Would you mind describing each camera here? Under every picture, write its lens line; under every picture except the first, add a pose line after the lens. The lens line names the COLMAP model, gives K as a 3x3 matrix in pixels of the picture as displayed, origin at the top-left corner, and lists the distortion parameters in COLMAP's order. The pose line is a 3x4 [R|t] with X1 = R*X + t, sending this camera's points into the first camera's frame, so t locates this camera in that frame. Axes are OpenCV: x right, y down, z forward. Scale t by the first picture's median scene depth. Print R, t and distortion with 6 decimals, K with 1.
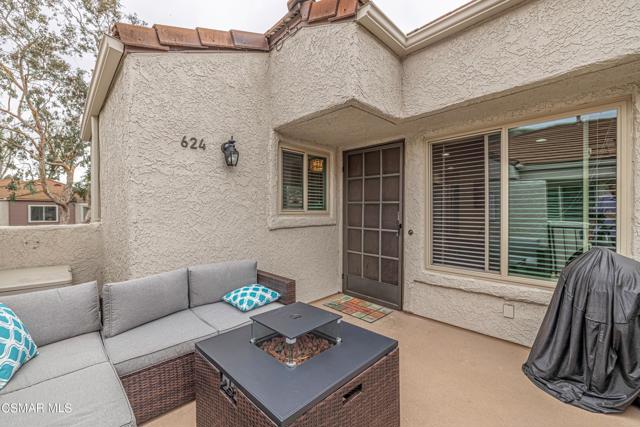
lens RADIAL K [[267.1, 0, 320.4], [0, 267.1, 213.4], [0, 0, 1]] dist [-0.009691, -0.000090]
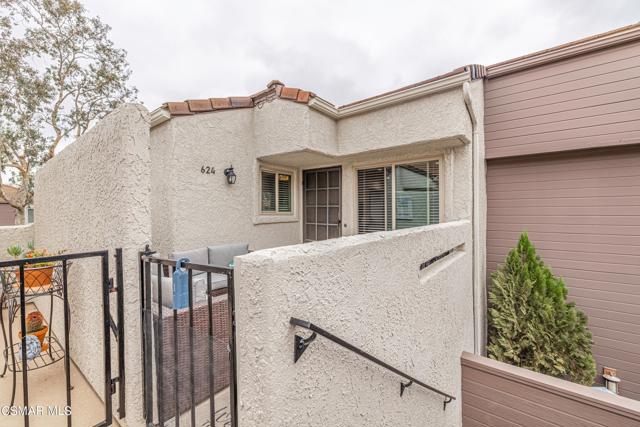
lens RADIAL K [[267.1, 0, 319.8], [0, 267.1, 215.3], [0, 0, 1]] dist [-0.009691, -0.000090]
pose [[0.990832, -0.007184, 0.134912, -0.025853], [0.006663, 0.999969, 0.004312, 0.004465], [-0.134938, -0.003374, 0.990848, -0.569179]]
